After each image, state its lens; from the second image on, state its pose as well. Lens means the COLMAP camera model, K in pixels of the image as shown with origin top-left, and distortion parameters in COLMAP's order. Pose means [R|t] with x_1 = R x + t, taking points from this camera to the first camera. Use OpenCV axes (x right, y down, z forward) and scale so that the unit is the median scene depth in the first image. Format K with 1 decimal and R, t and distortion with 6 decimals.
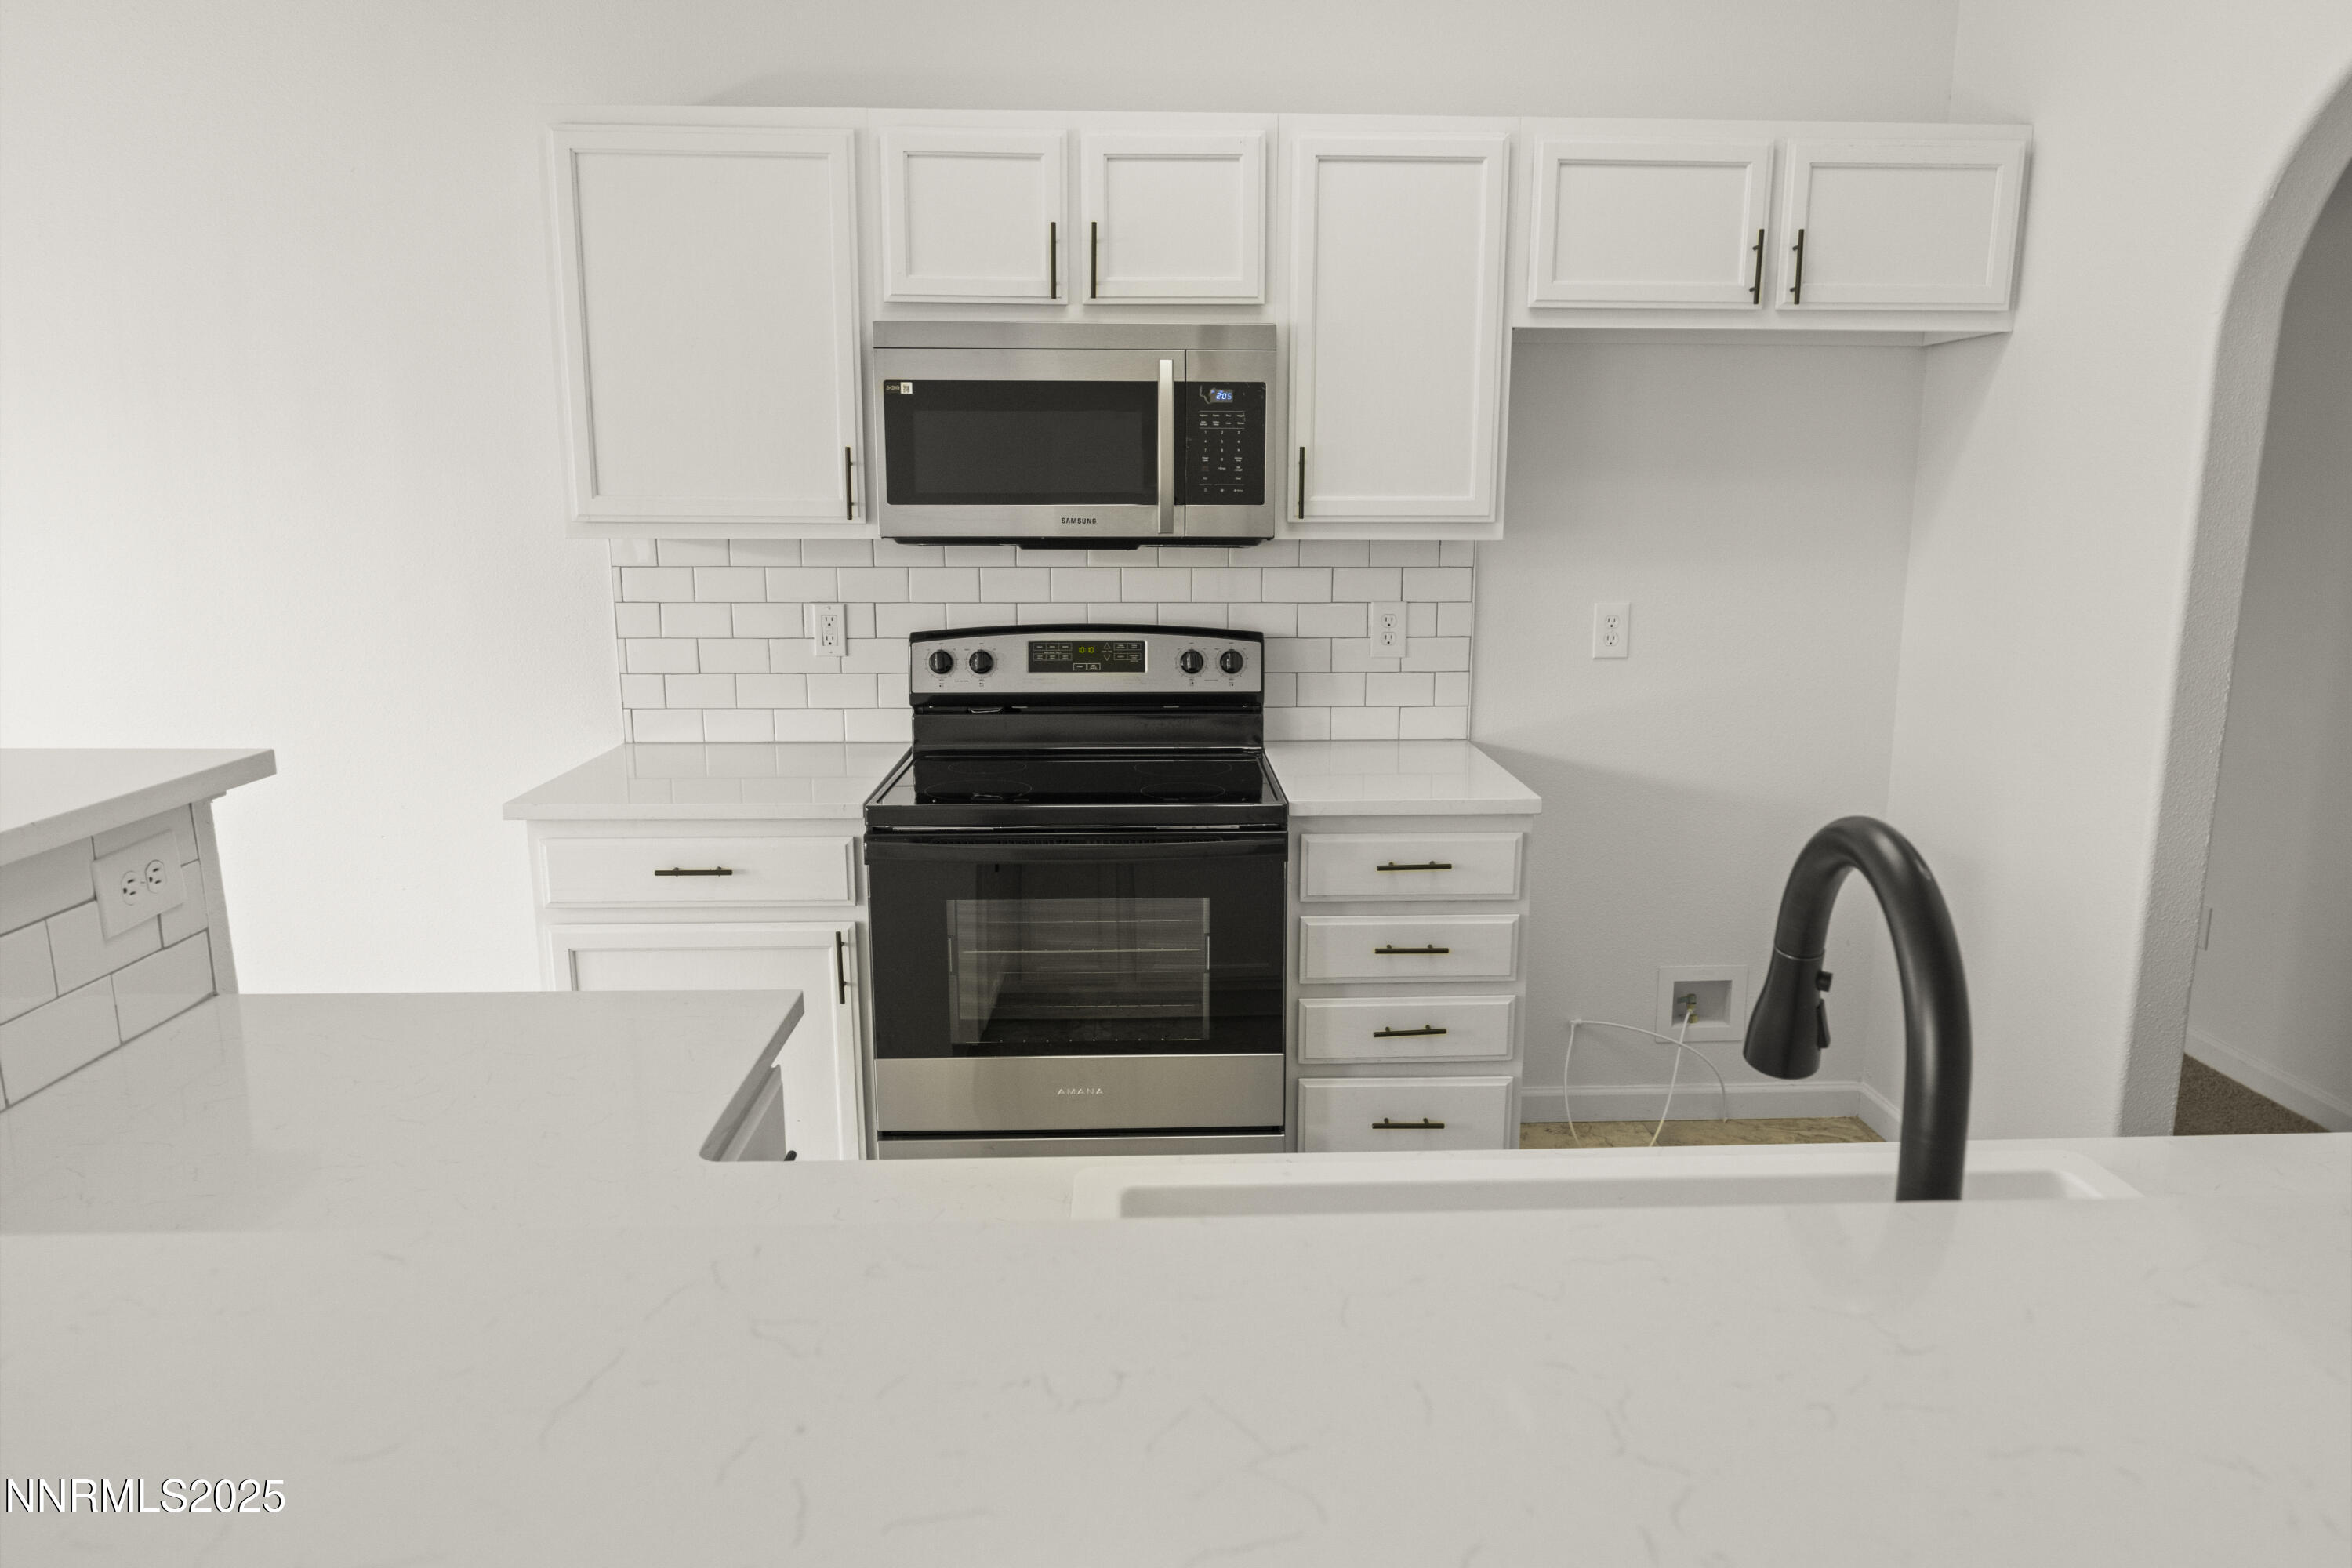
lens RADIAL K [[1482.4, 0, 1206.1], [0, 1482.4, 791.4], [0, 0, 1]] dist [-0.002216, 0.003076]
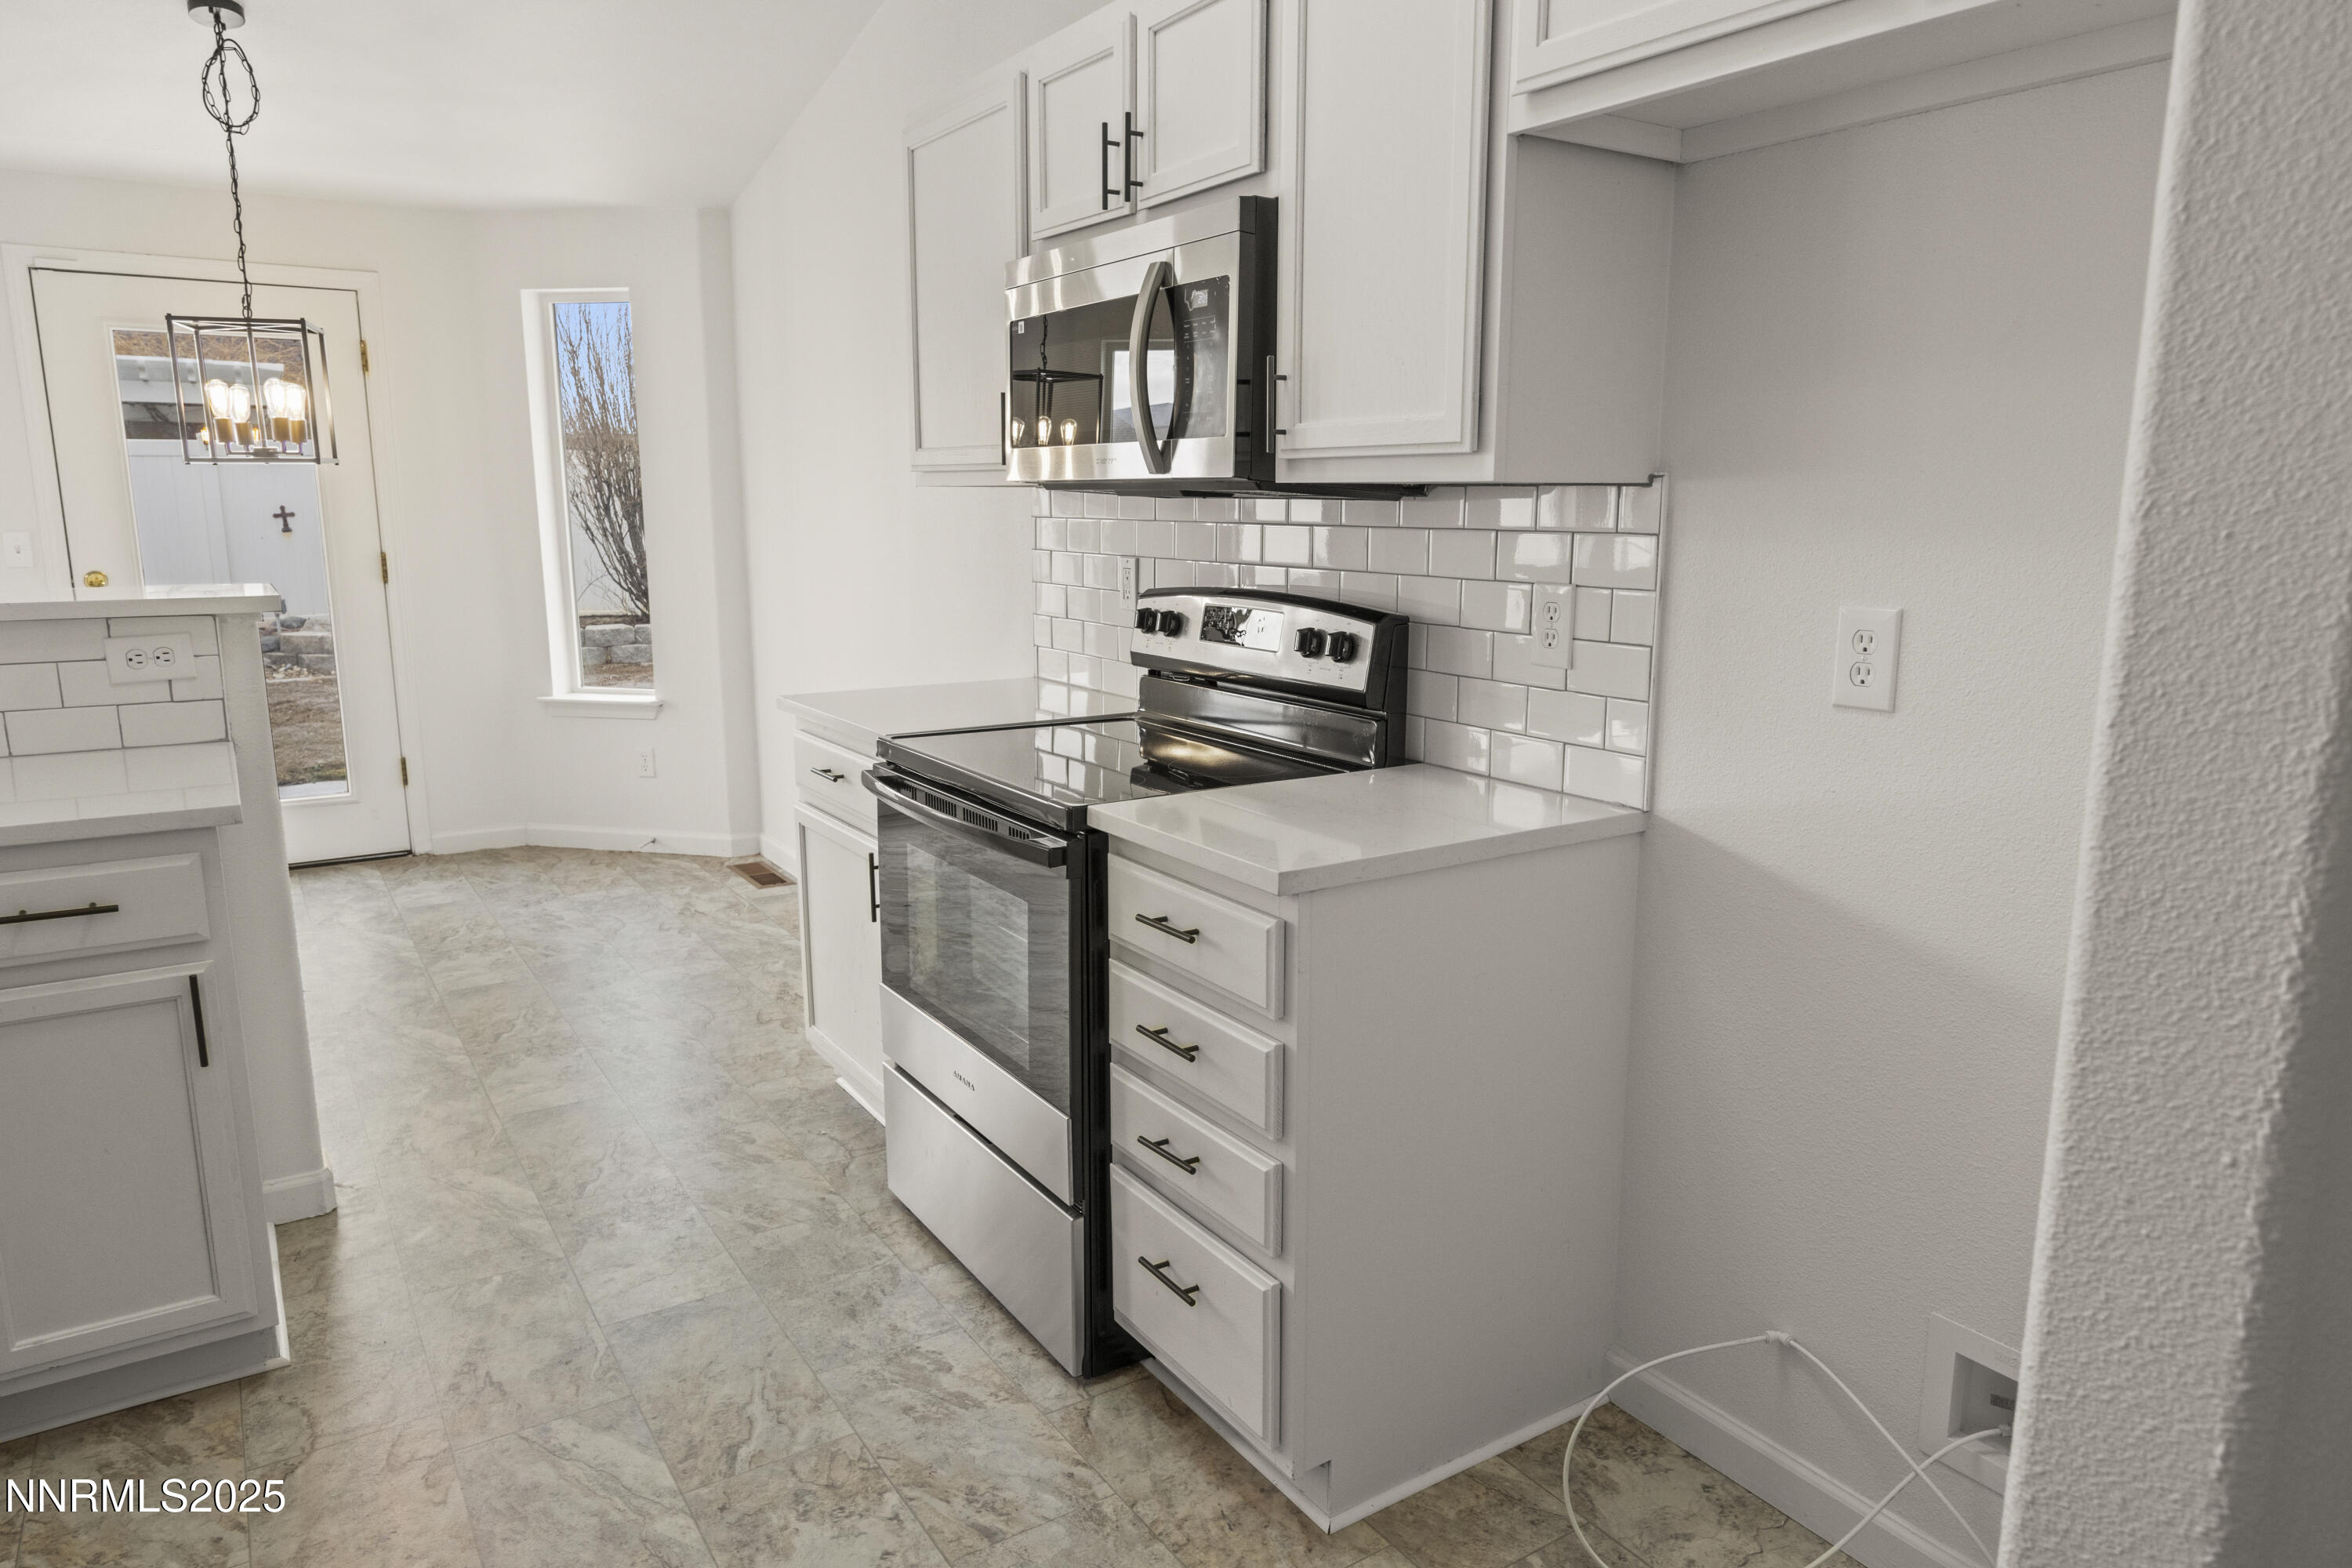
lens RADIAL K [[1482.4, 0, 1191.3], [0, 1482.4, 776.7], [0, 0, 1]] dist [-0.002216, 0.003076]
pose [[0.523724, 0.158368, -0.837038, 0.691013], [-0.173973, 0.981744, 0.076893, -0.073408], [0.833934, 0.105351, 0.541714, 0.574038]]
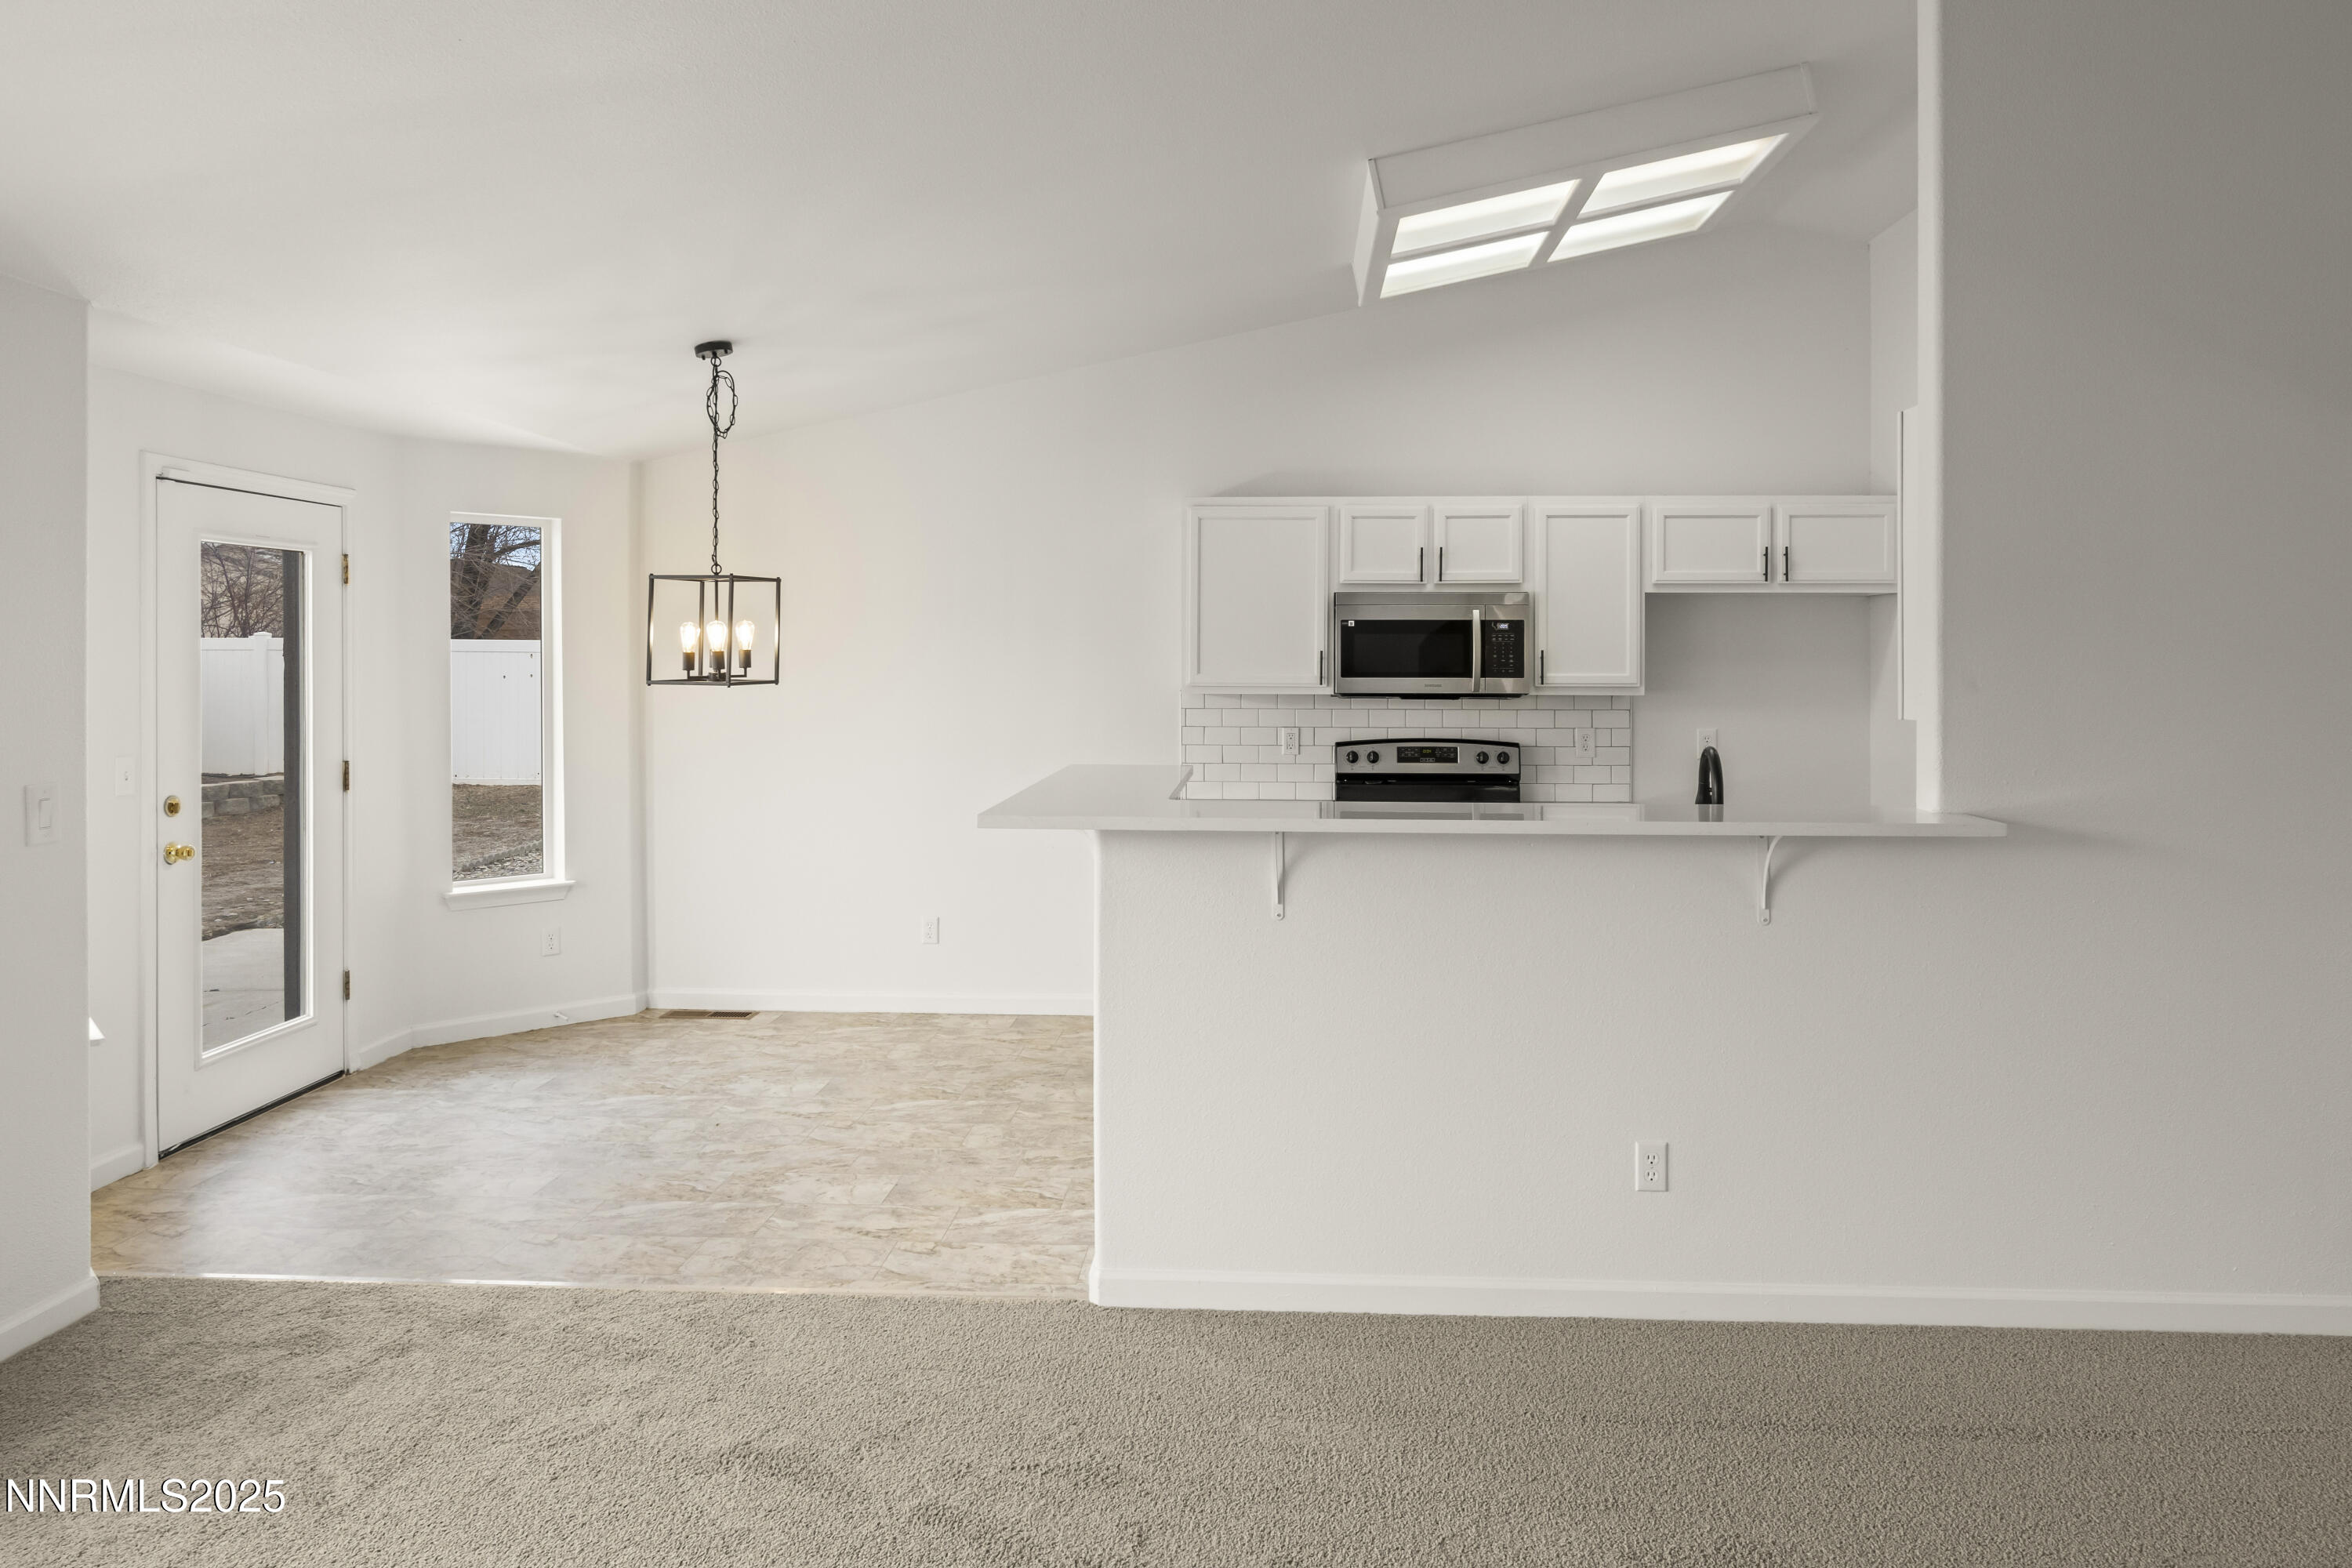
lens RADIAL K [[1482.4, 0, 1219.1], [0, 1482.4, 645.8], [0, 0, 1]] dist [-0.002216, 0.003076]
pose [[0.995428, -0.001148, -0.095510, -0.182133], [-0.018561, 0.978543, -0.205203, 0.188062], [0.093697, 0.206038, 0.974048, -1.026602]]
